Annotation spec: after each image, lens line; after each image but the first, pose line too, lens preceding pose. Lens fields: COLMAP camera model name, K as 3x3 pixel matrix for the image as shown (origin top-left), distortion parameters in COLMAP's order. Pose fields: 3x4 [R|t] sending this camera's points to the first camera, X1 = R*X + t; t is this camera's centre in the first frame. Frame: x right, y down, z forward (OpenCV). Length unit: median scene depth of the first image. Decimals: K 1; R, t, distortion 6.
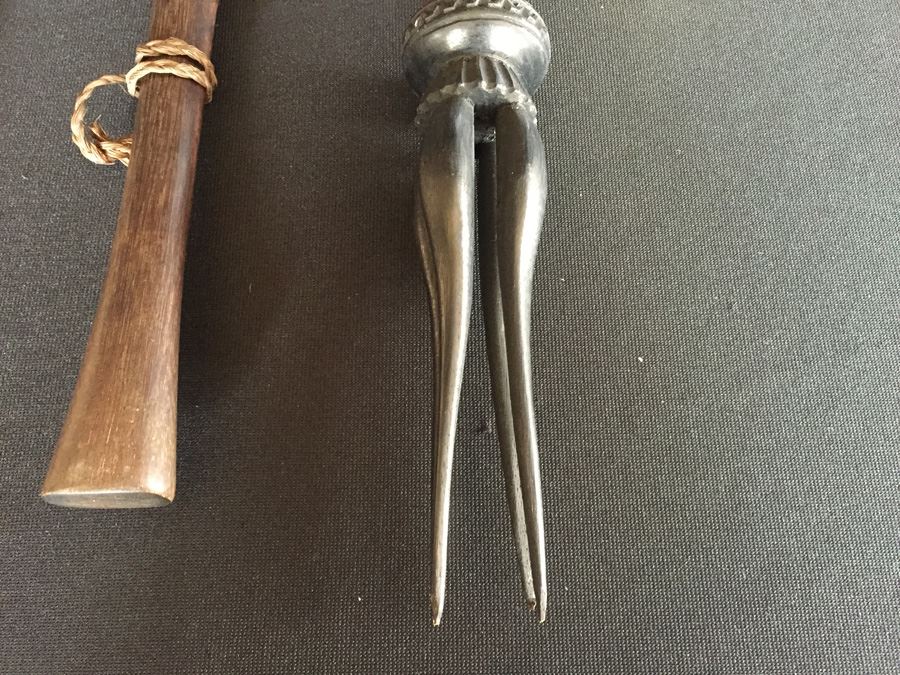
lens RADIAL K [[784.7, 0, 450.5], [0, 784.7, 334.4], [0, 0, 1]] dist [0.078860, -0.145957]
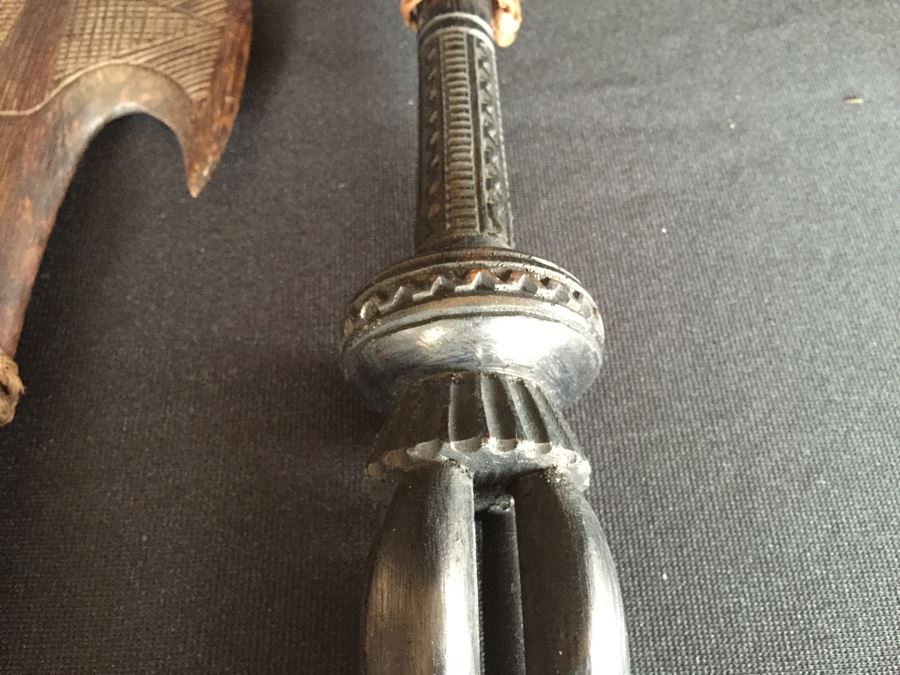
lens RADIAL K [[795.7, 0, 450.0], [0, 795.7, 337.5], [0, 0, 1]] dist [0.084099, -0.164840]
pose [[0.999619, -0.020633, 0.018314, 0.006353], [0.022705, 0.992361, -0.121260, -0.309537], [-0.015672, 0.121630, 0.992452, 0.457821]]
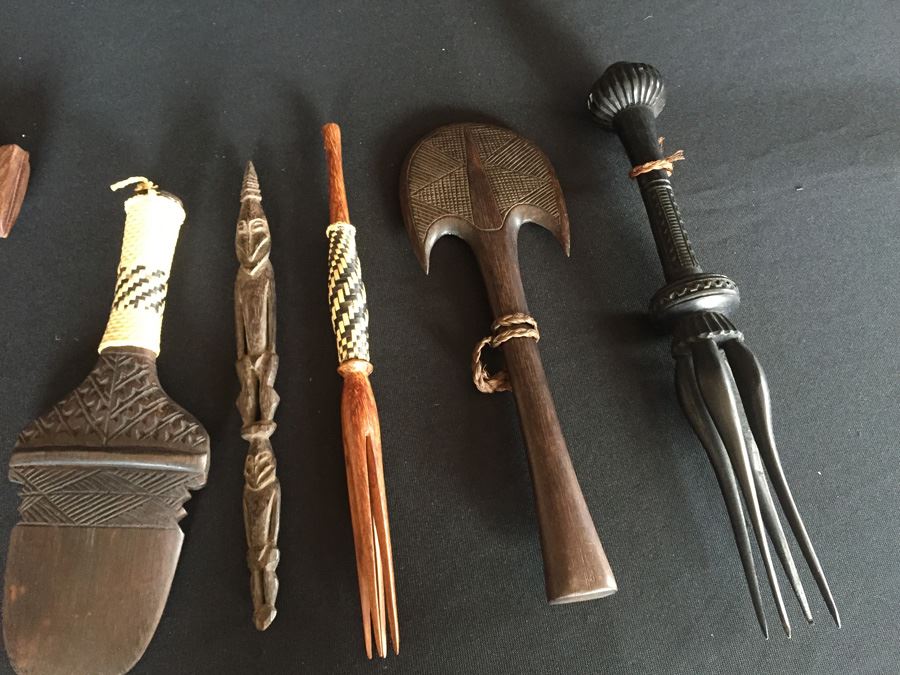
lens RADIAL K [[772.3, 0, 447.1], [0, 772.3, 338.7], [0, 0, 1]] dist [0.089680, -0.129241]
pose [[0.987009, -0.110723, 0.116422, -0.749544], [0.117828, 0.991453, -0.056009, -0.264335], [-0.109226, 0.068999, 0.991619, -0.653968]]
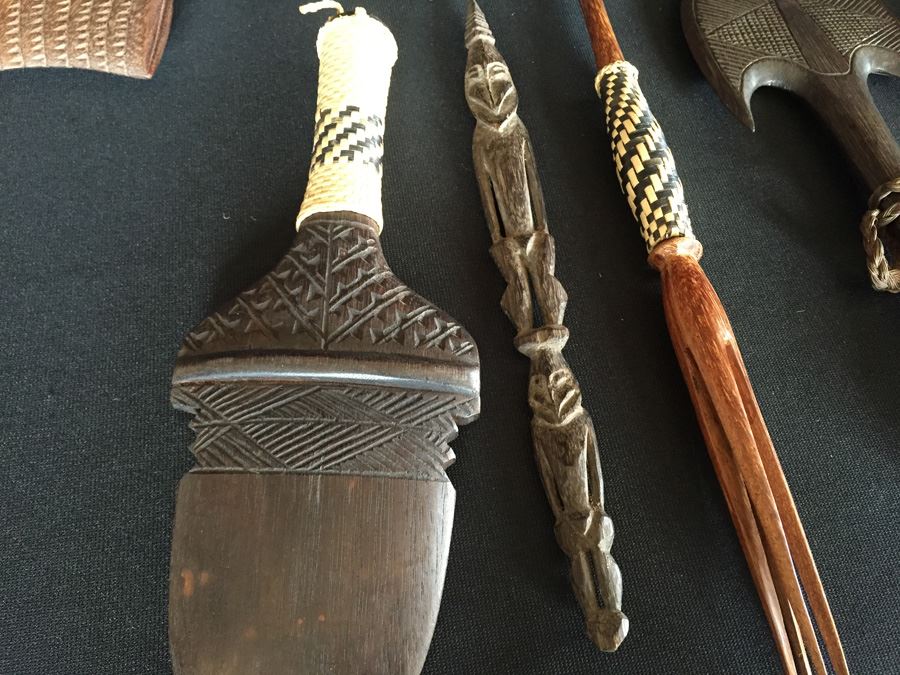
lens RADIAL K [[772.3, 0, 447.1], [0, 772.3, 338.7], [0, 0, 1]] dist [0.089680, -0.129241]
pose [[0.989196, -0.101480, 0.105798, -1.222251], [0.115332, 0.984206, -0.134299, -0.083679], [-0.090498, 0.145050, 0.985277, 0.018013]]
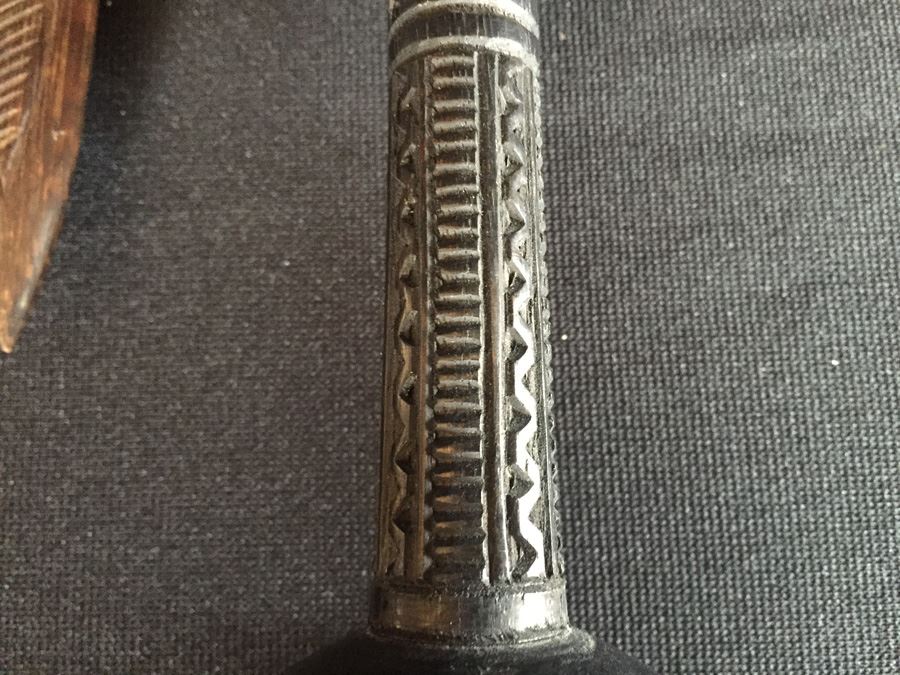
lens RADIAL K [[840.7, 0, 450.0], [0, 840.7, 337.5], [0, 0, 1]] dist [0.090791, -0.216122]
pose [[0.997786, -0.014279, -0.064959, 0.050295], [0.027500, 0.977856, 0.207464, -0.628366], [0.060558, -0.208791, 0.976084, 0.758944]]
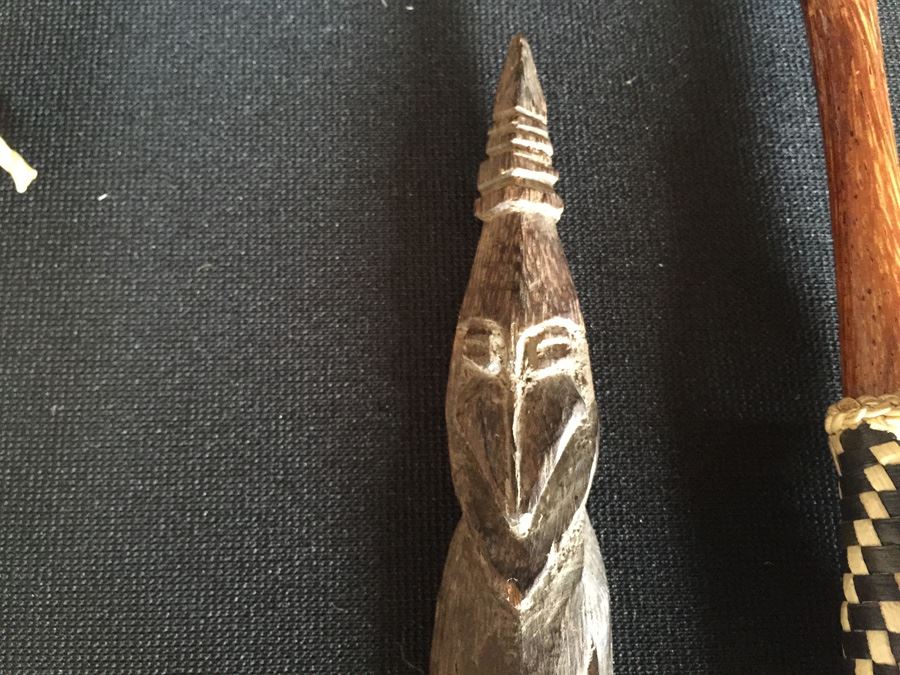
lens RADIAL K [[795.7, 0, 450.0], [0, 795.7, 337.5], [0, 0, 1]] dist [0.084099, -0.164840]
pose [[0.999949, 0.002216, 0.009878, -1.013106], [-0.003555, 0.990465, 0.137716, -0.763534], [-0.009479, -0.137744, 0.990422, 0.800360]]
